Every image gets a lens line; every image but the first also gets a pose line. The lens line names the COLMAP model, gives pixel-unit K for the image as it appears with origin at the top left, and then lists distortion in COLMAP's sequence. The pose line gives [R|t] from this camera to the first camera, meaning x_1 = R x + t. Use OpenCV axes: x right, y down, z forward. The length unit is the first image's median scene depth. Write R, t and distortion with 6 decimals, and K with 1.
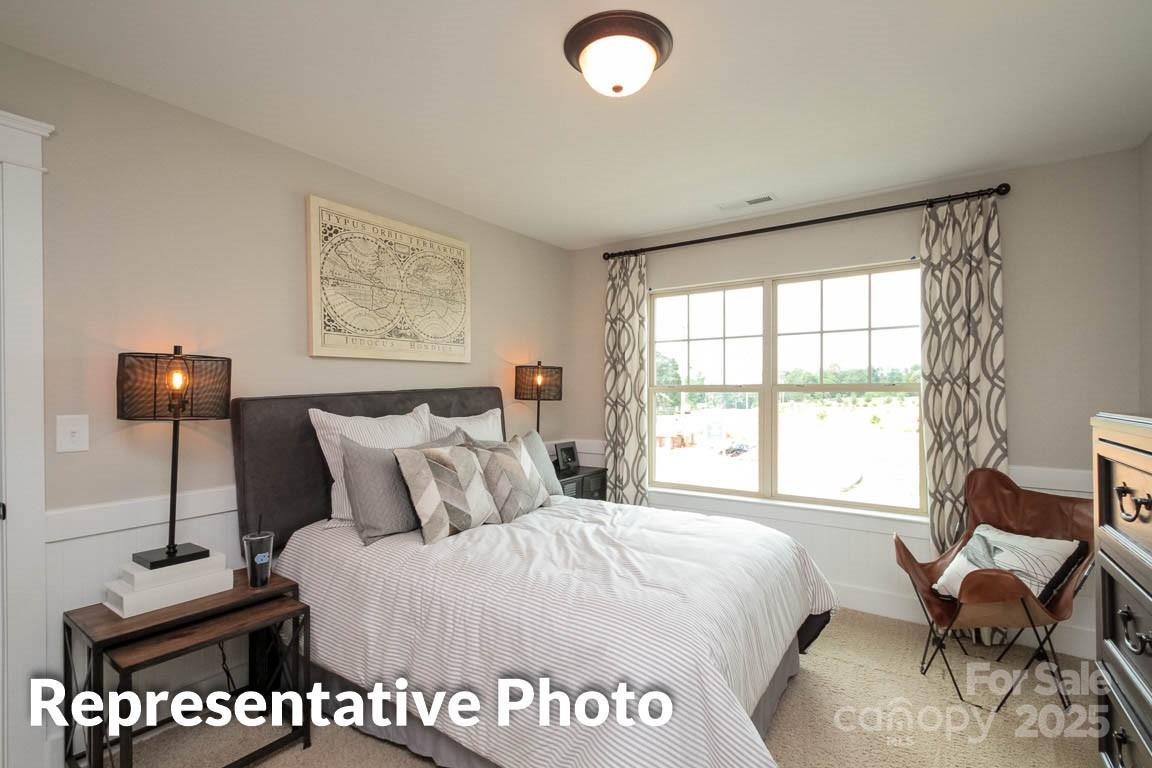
lens RADIAL K [[540.5, 0, 595.2], [0, 540.5, 387.6], [0, 0, 1]] dist [0.049576, -0.000327]
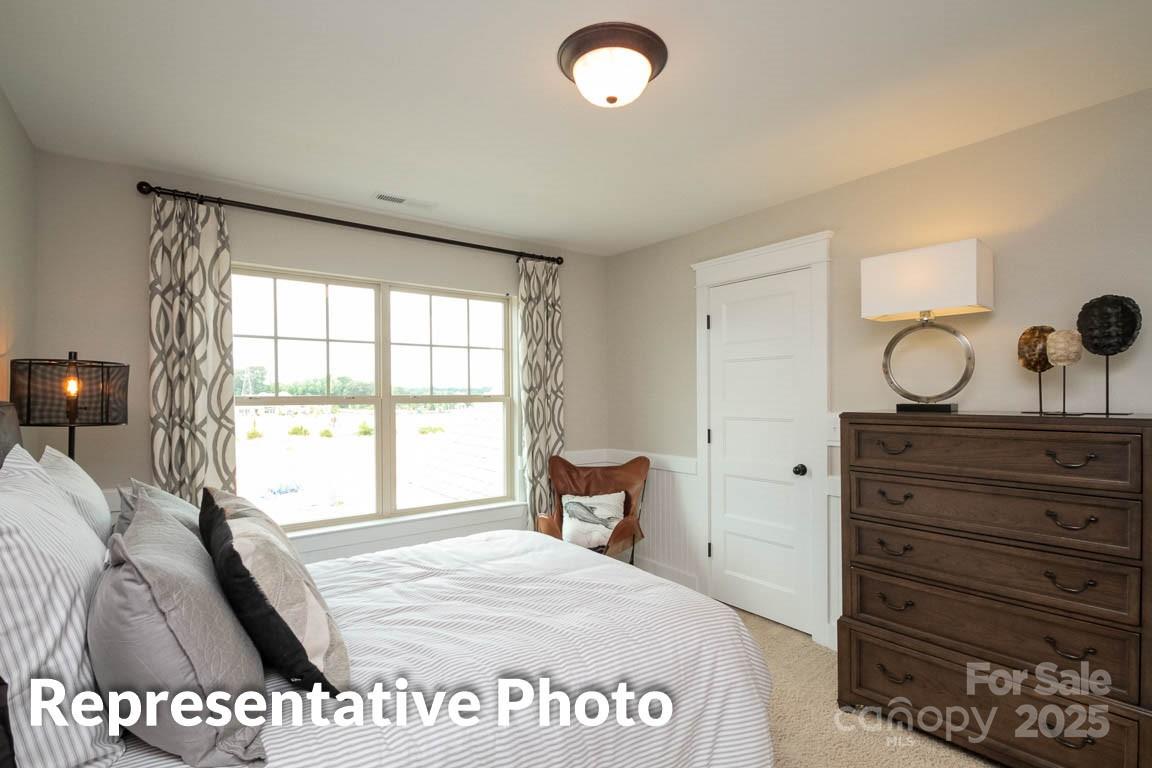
lens RADIAL K [[541.2, 0, 589.2], [0, 541.2, 396.2], [0, 0, 1]] dist [0.002958, -0.000522]
pose [[0.339389, -0.001143, 0.940646, -0.444653], [0.004690, 0.999989, -0.000477, -0.003241], [-0.940635, 0.004573, 0.339390, 0.360813]]
